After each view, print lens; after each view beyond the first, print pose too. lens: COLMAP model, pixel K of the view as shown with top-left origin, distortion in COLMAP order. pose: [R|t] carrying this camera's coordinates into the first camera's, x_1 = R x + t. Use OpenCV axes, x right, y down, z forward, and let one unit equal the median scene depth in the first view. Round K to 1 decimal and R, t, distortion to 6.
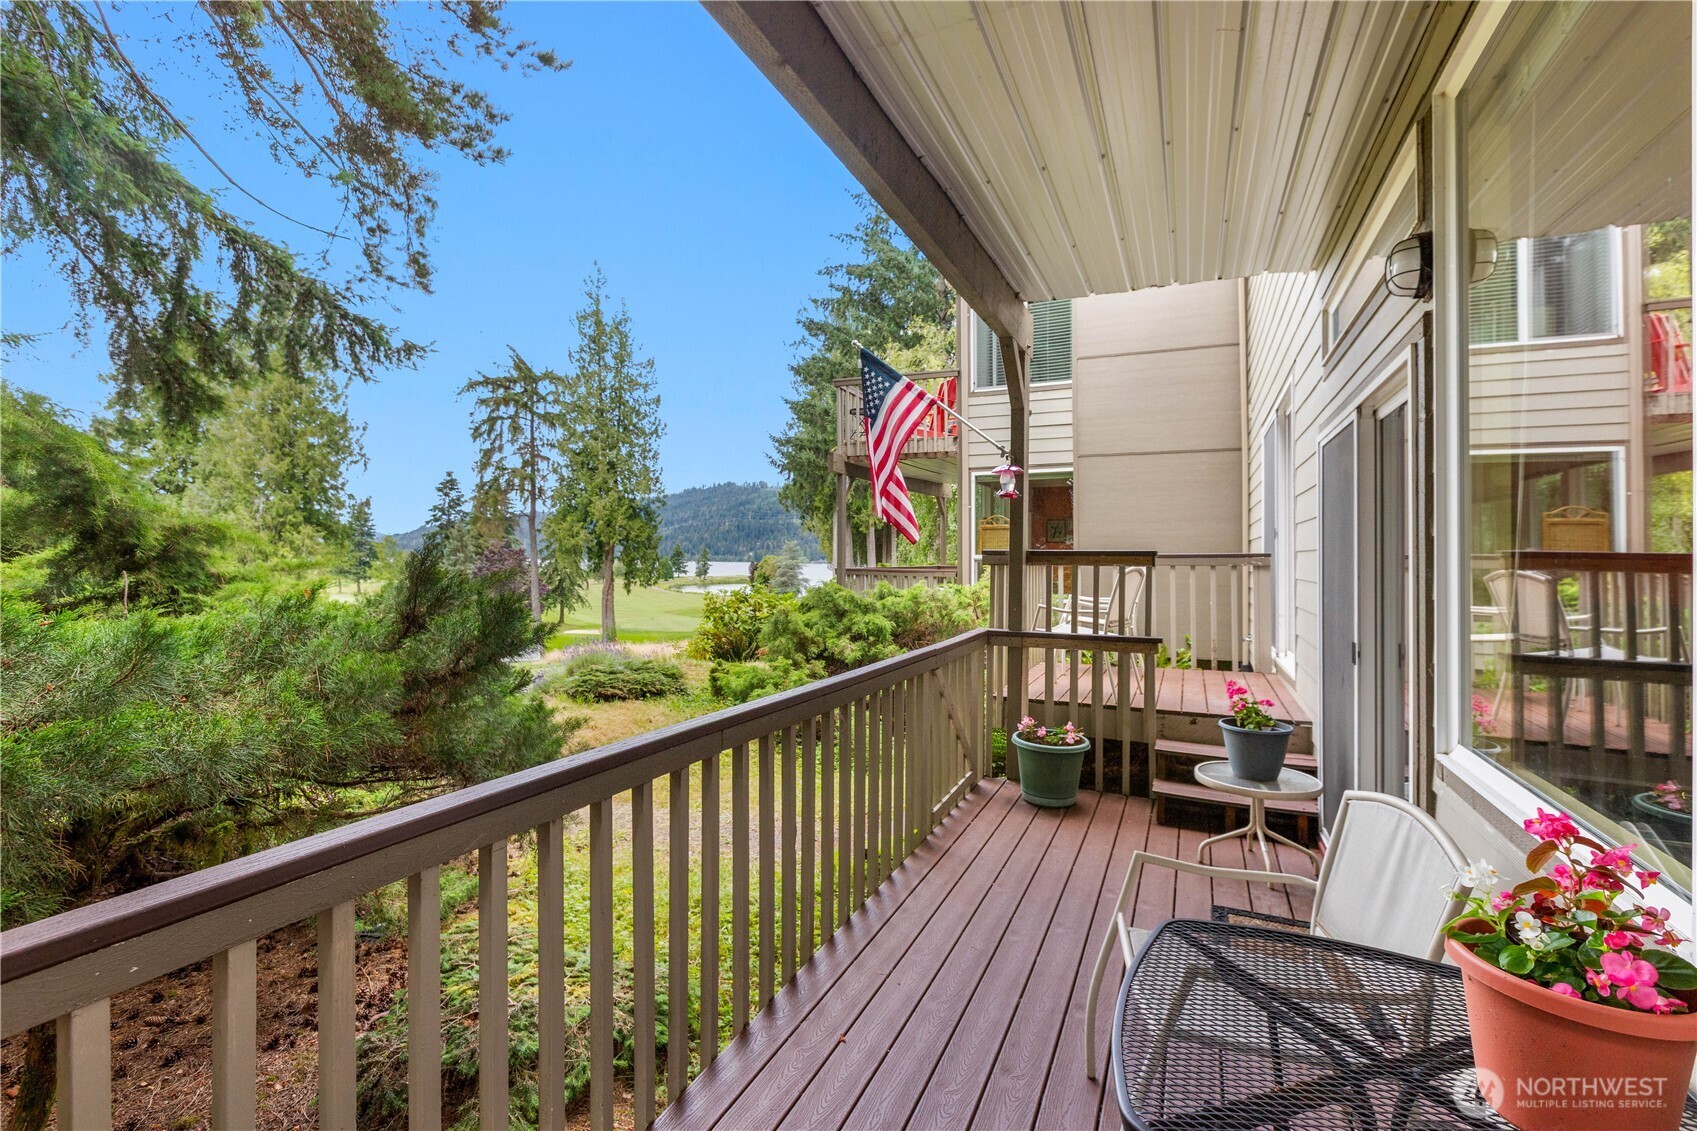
lens RADIAL K [[765.3, 0, 822.8], [0, 765.3, 542.3], [0, 0, 1]] dist [0.012388, -0.001126]
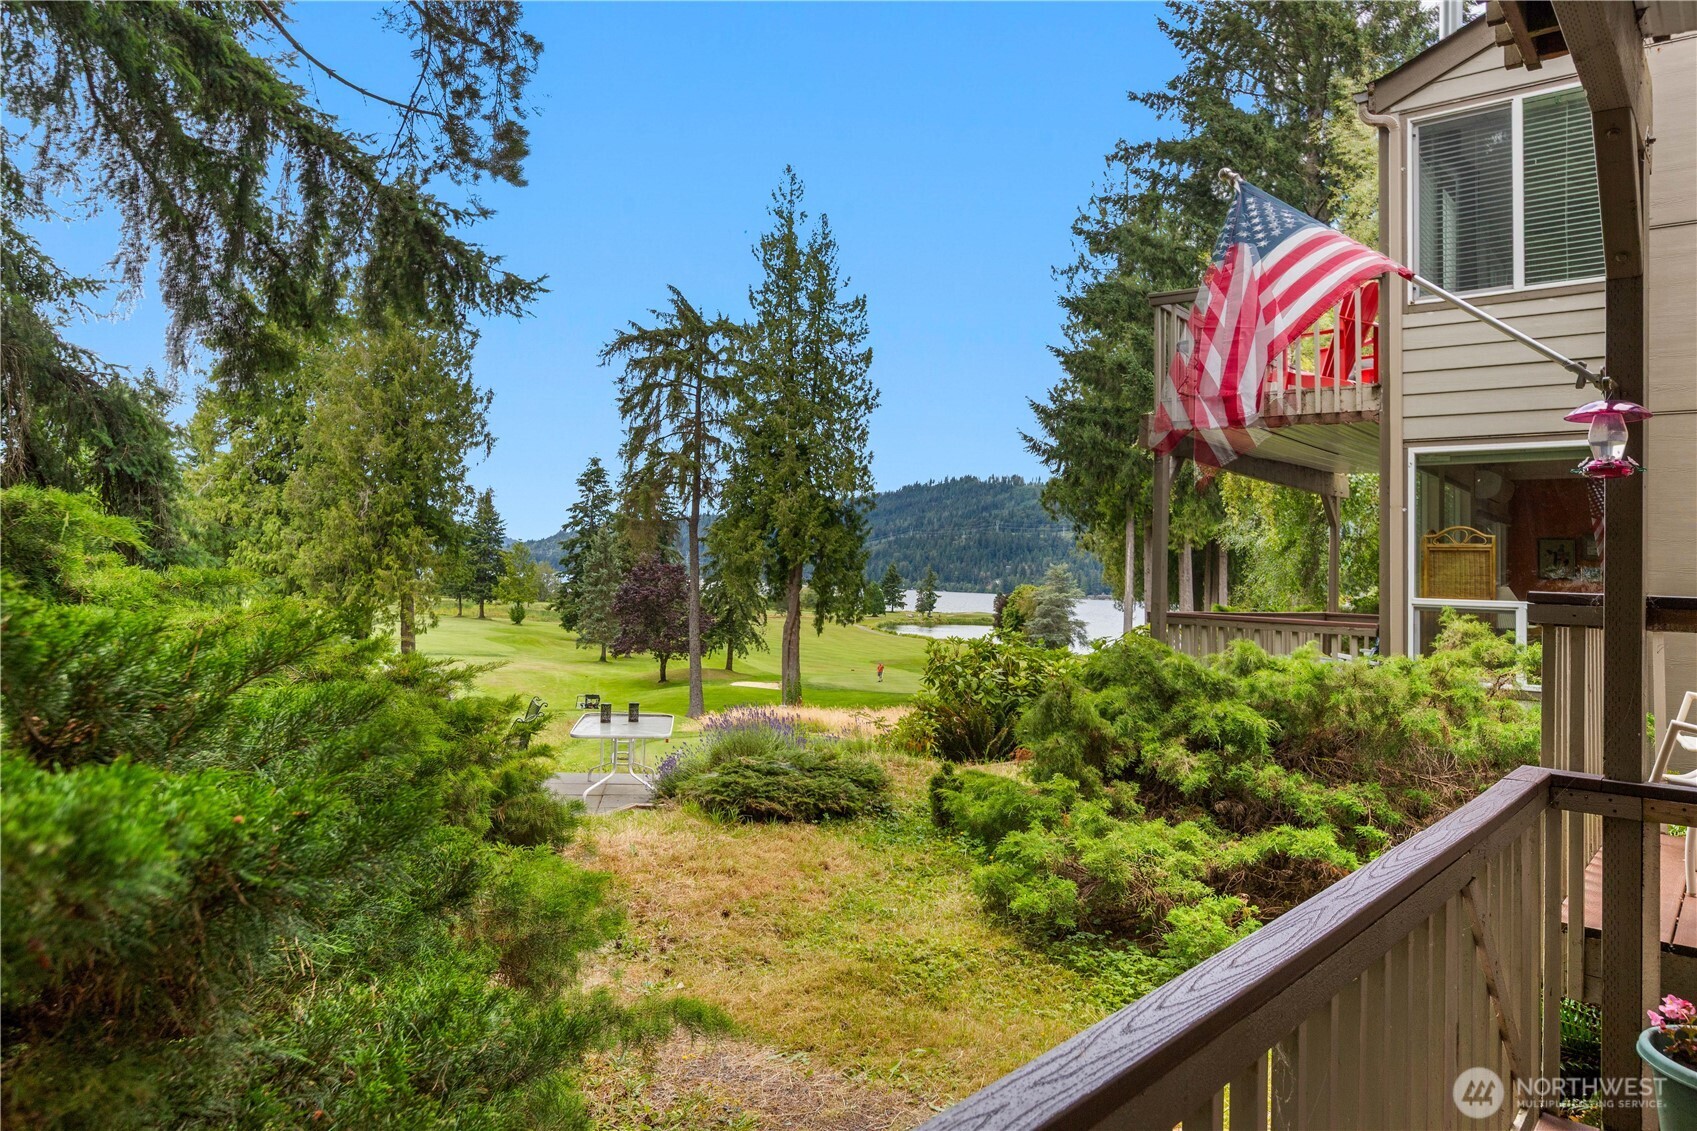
lens RADIAL K [[1130.0, 0, 817.7], [0, 1130.0, 504.1], [0, 0, 1]] dist [0.010597, -0.007309]
pose [[0.967913, 0.013880, -0.250902, -0.012719], [-0.026996, 0.998438, -0.048909, 0.000700], [0.249831, 0.054113, 0.966776, 0.099836]]
